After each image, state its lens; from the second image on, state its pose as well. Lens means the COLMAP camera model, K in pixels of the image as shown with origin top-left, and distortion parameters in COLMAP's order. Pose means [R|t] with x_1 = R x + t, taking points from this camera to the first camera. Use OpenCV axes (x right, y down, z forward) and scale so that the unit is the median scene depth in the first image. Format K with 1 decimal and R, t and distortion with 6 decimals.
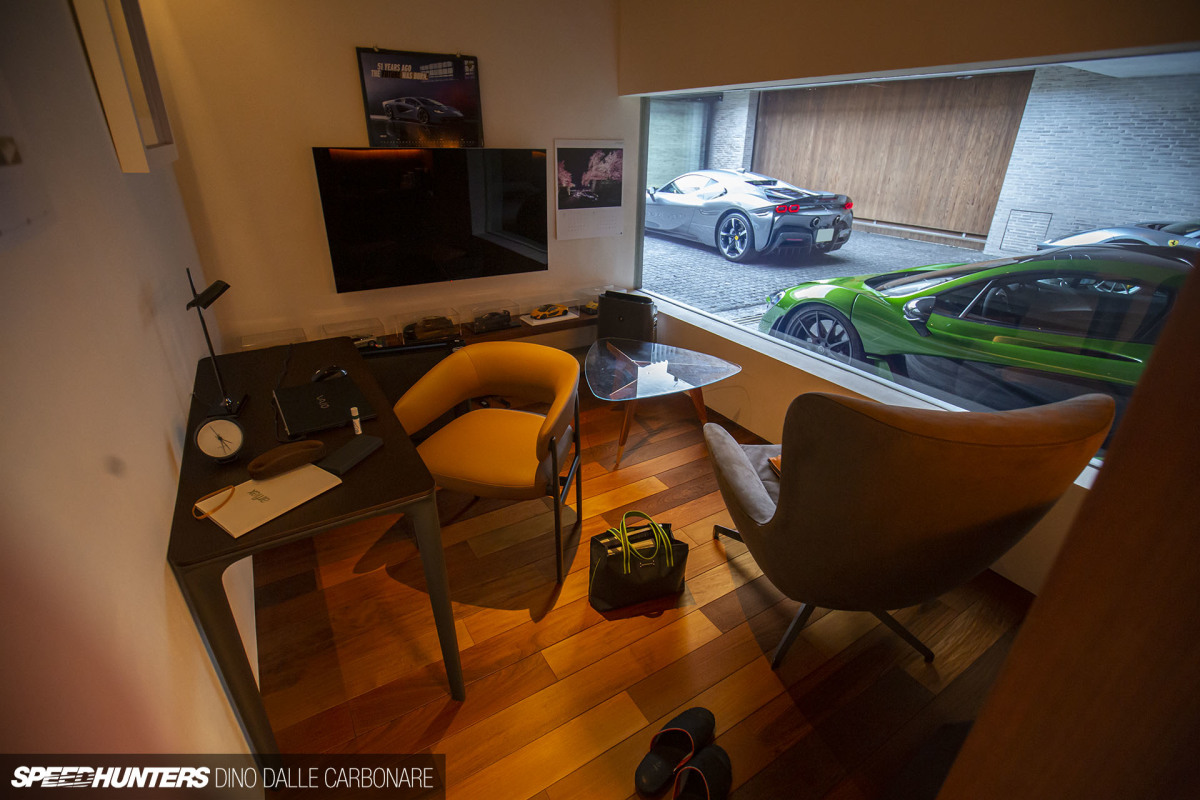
lens RADIAL K [[542.2, 0, 600.0], [0, 542.2, 400.0], [0, 0, 1]] dist [-0.048640, 0.013076]
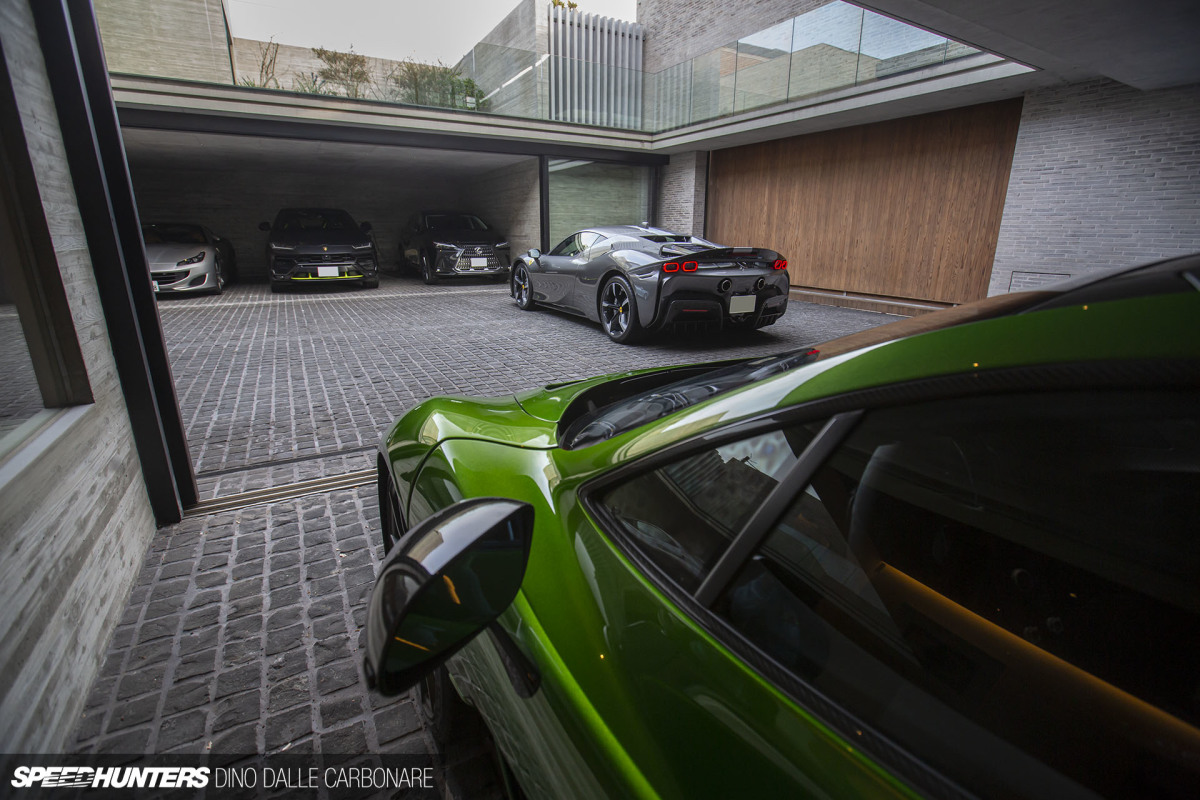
lens RADIAL K [[547.4, 0, 601.6], [0, 547.4, 394.5], [0, 0, 1]] dist [-0.054114, 0.018472]
pose [[0.999641, 0.002210, -0.026713, 0.198190], [-0.006402, 0.987439, -0.157871, -0.060337], [0.026028, 0.157985, 0.987098, 0.241803]]
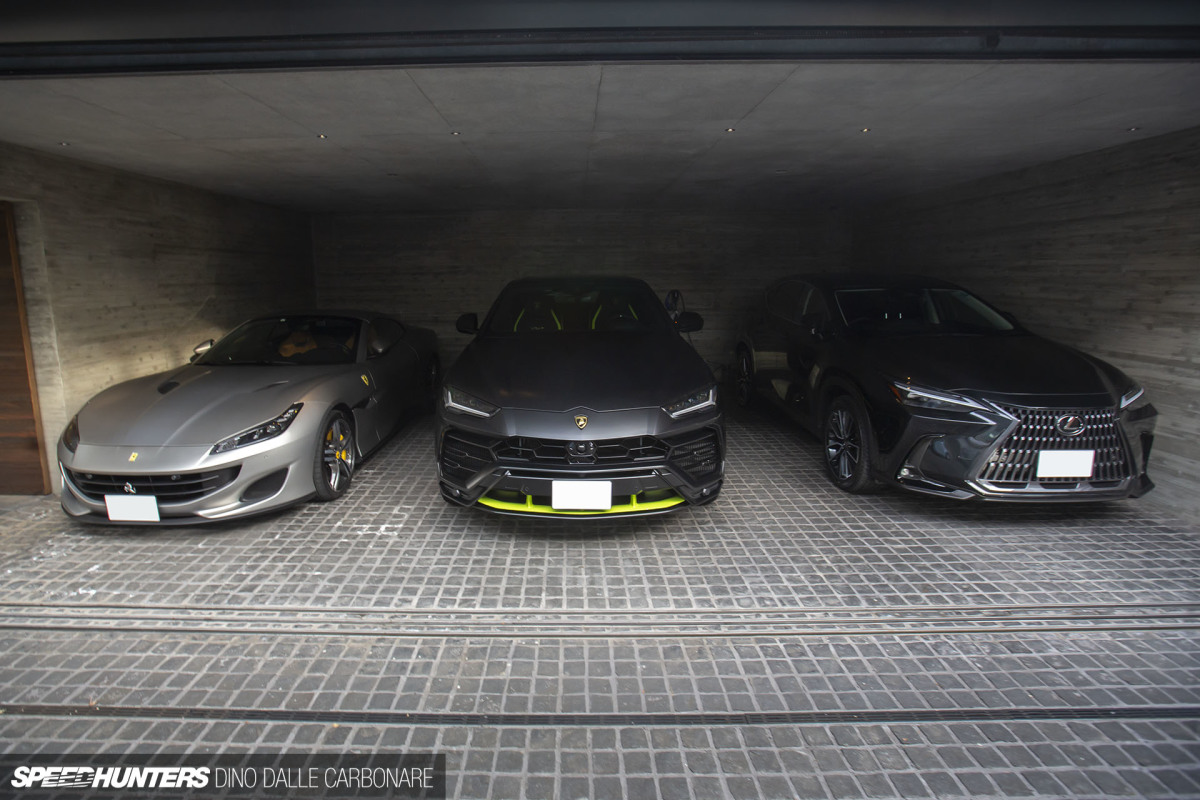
lens RADIAL K [[580.5, 0, 567.3], [0, 580.5, 382.8], [0, 0, 1]] dist [-0.040293, 0.000093]
pose [[0.841993, 0.074640, -0.534300, -0.179116], [-0.209568, 0.957857, -0.196445, -0.443305], [0.497120, 0.277378, 0.822152, 0.900629]]
